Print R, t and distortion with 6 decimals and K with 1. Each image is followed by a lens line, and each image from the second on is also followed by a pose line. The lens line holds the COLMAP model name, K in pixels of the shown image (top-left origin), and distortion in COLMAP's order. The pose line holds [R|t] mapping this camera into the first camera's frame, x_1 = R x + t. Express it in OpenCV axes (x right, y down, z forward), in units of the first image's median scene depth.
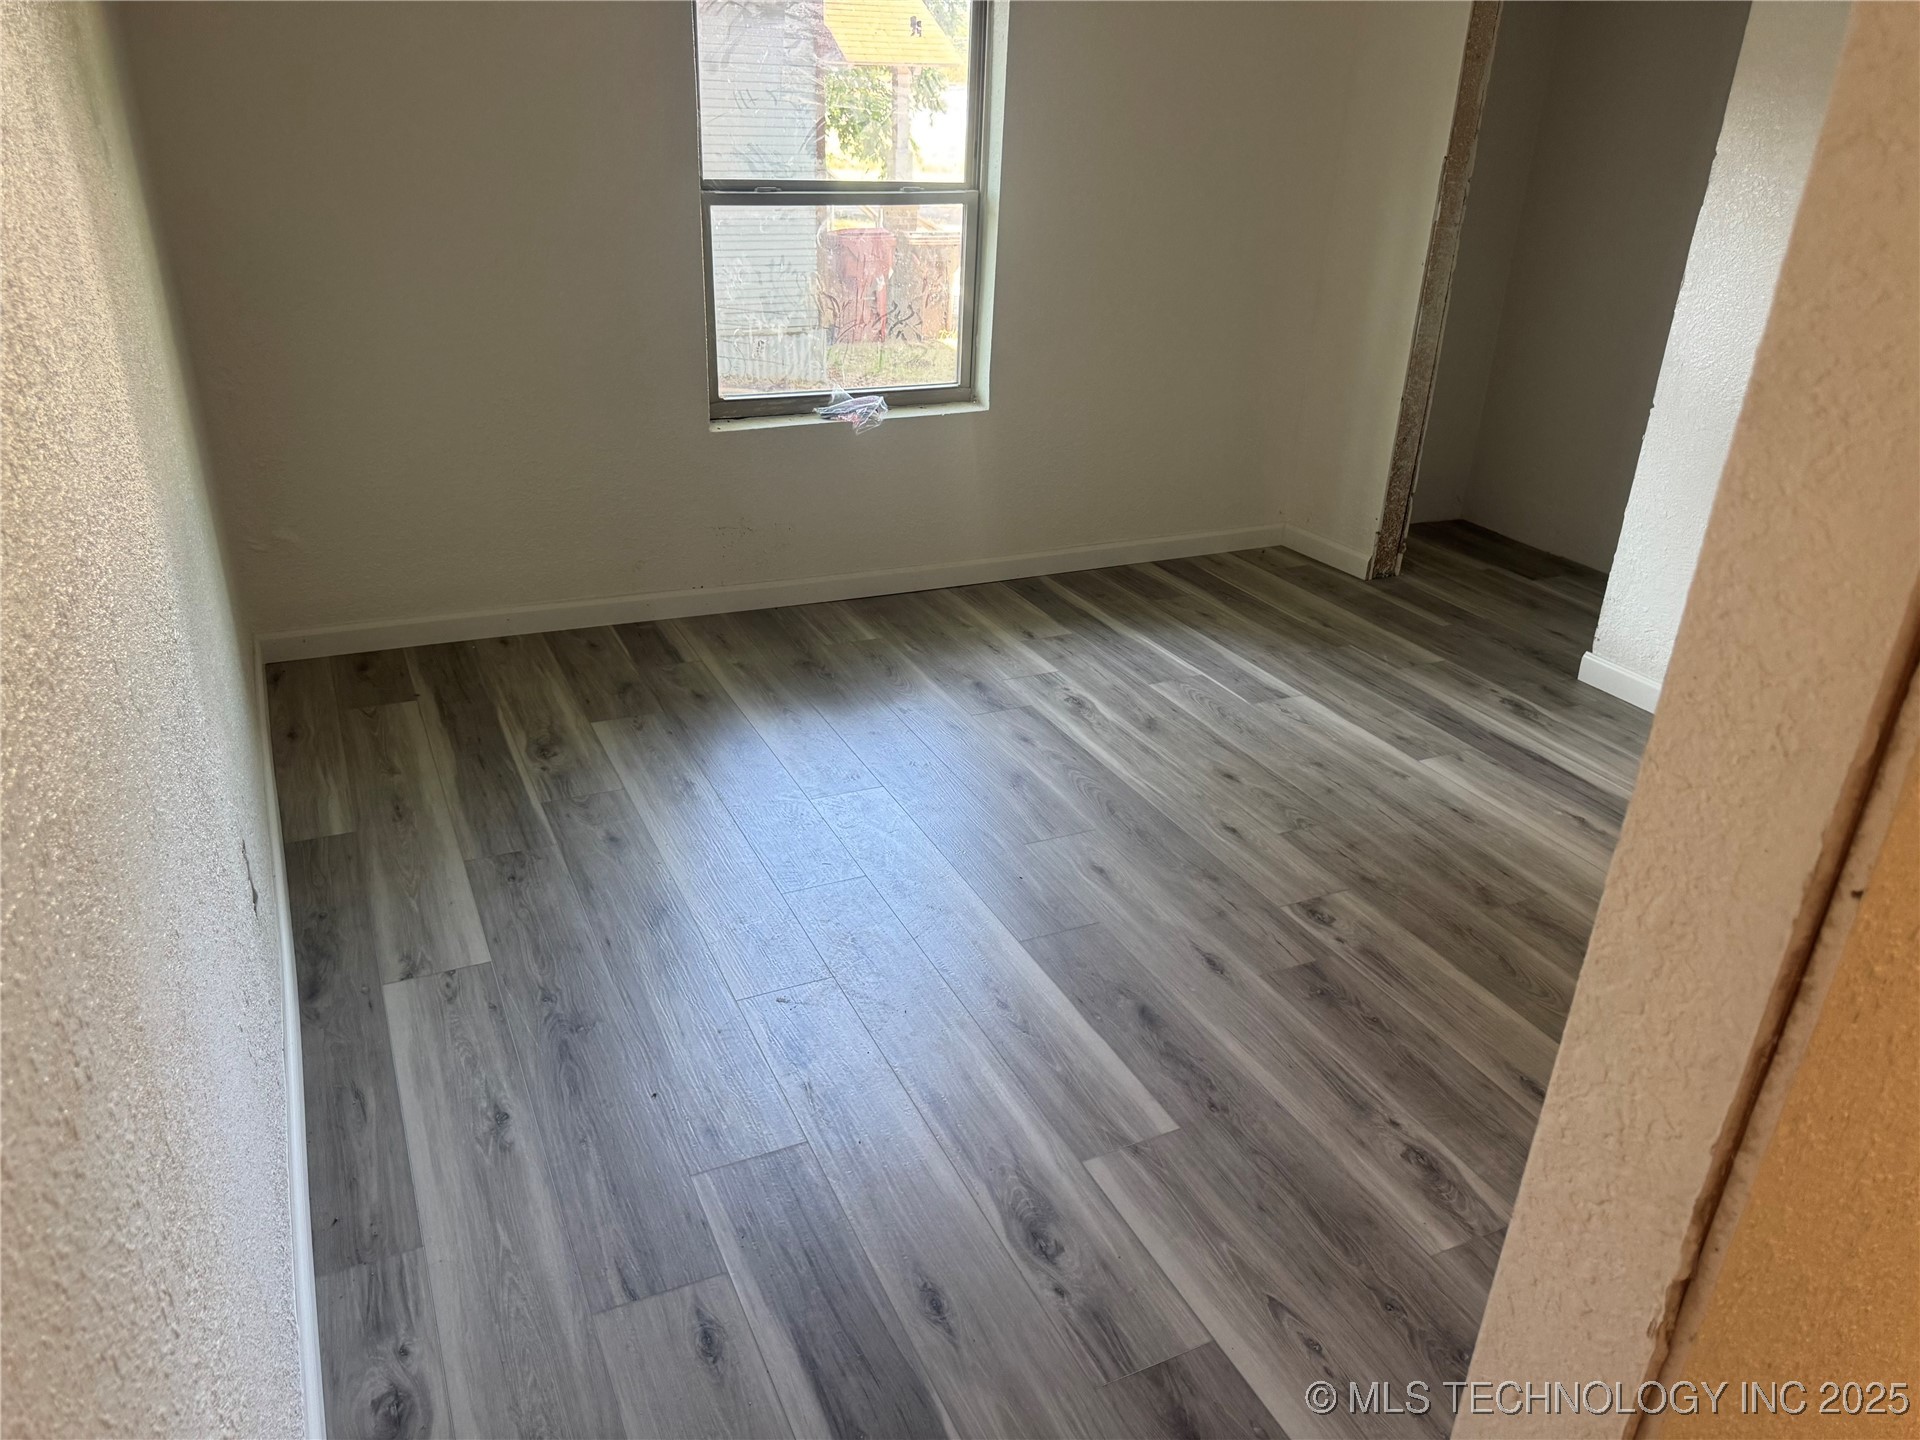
lens RADIAL K [[1354.4, 0, 960.0], [0, 1354.4, 720.0], [0, 0, 1]] dist [0.158649, -0.322770]
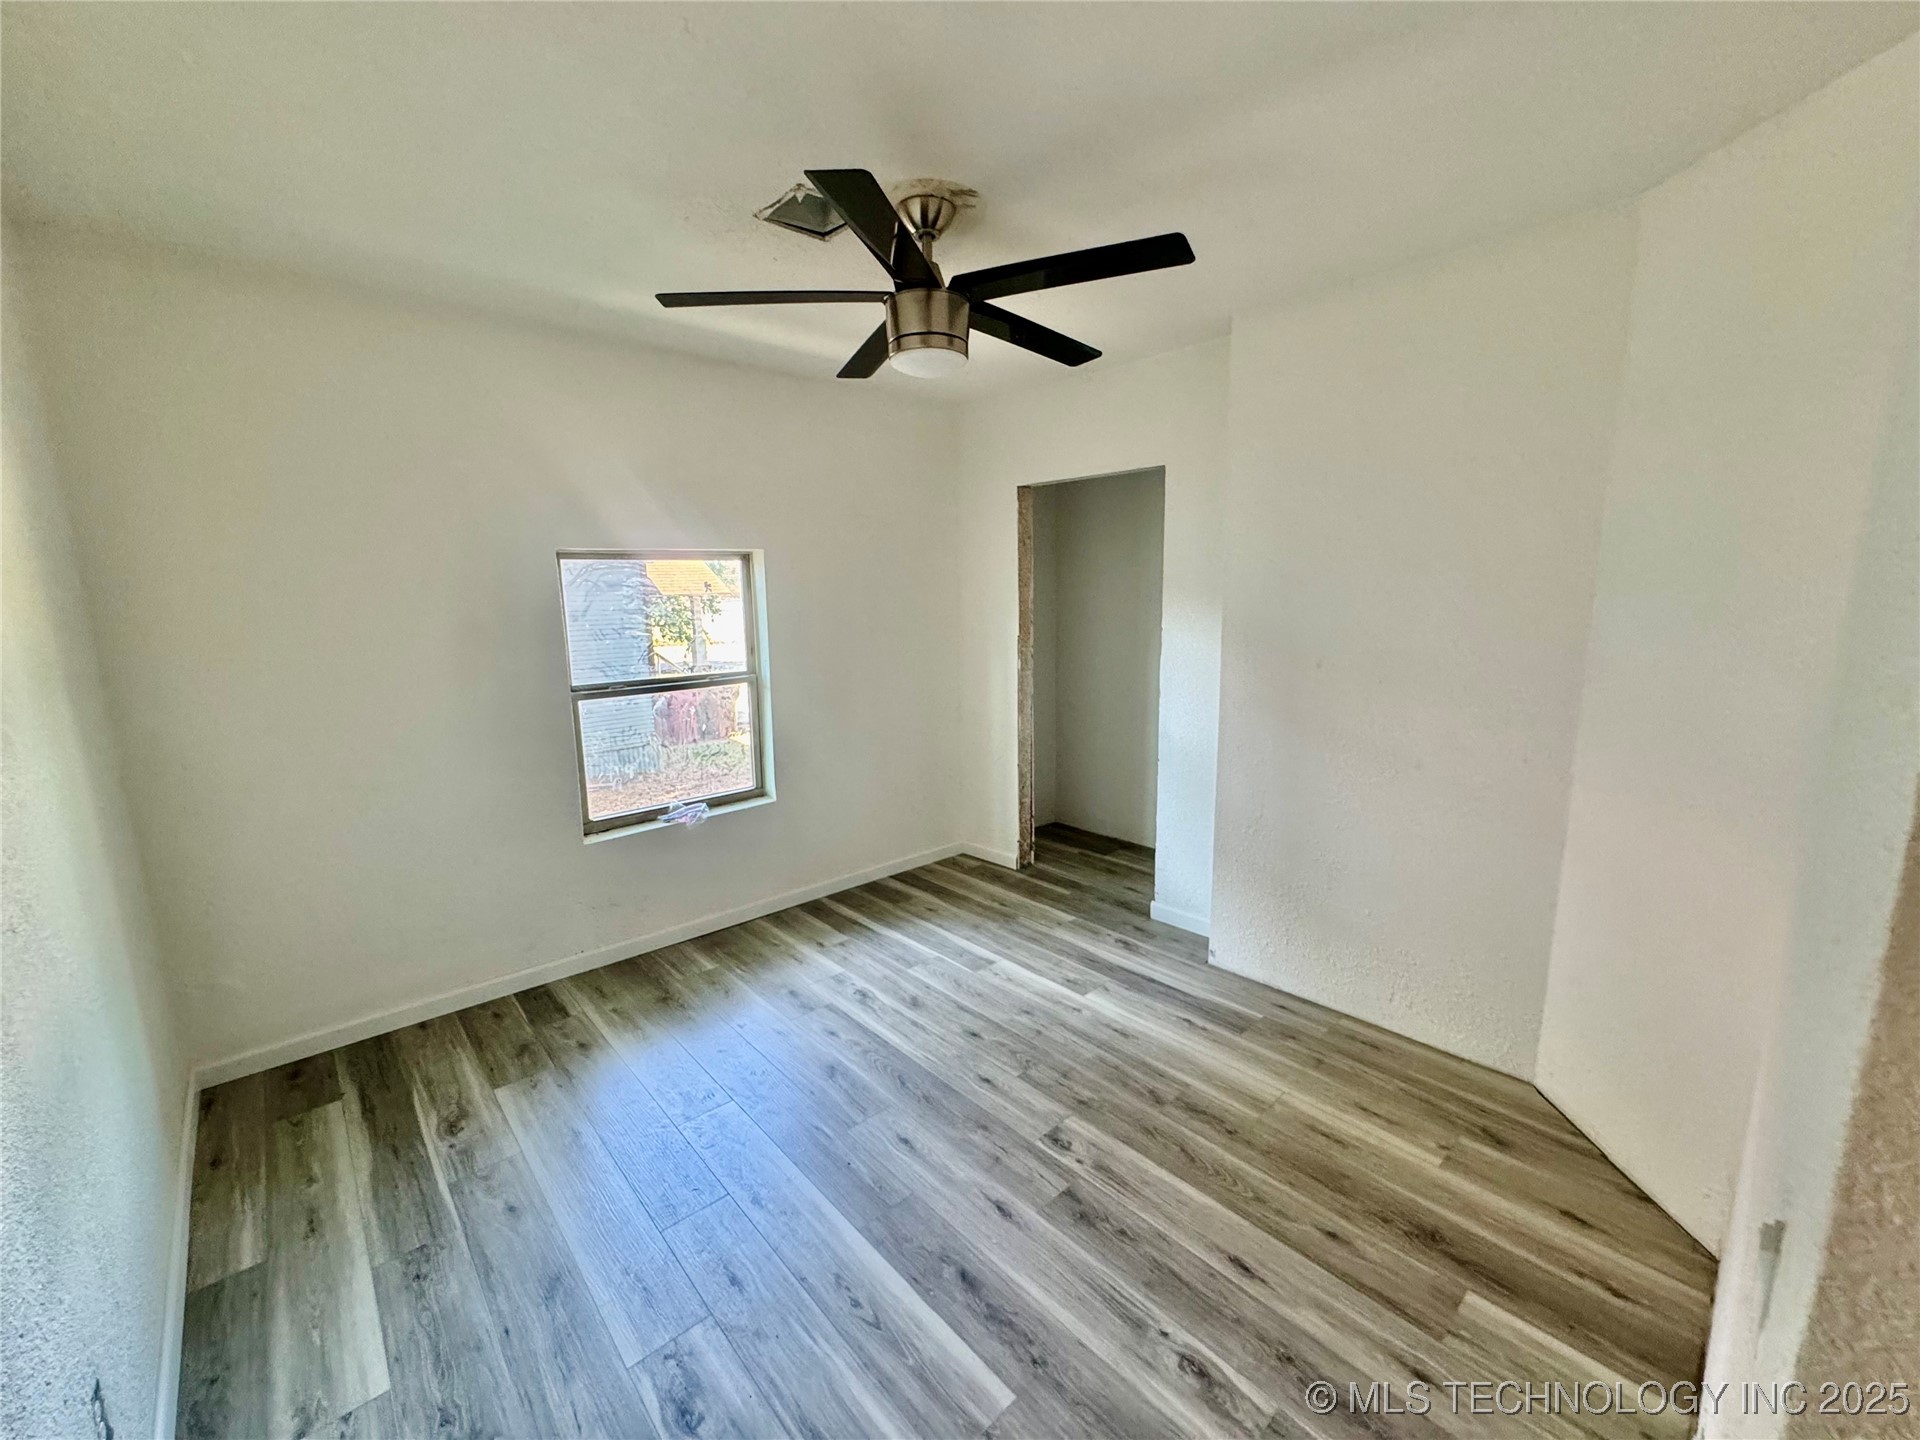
lens RADIAL K [[772.8, 0, 960.0], [0, 772.8, 720.0], [0, 0, 1]] dist [-0.002293, -0.000052]
pose [[0.956792, -0.101065, 0.272646, -0.011448], [0.169589, 0.955617, -0.240906, -0.082322], [-0.236198, 0.276735, 0.931466, 0.119089]]
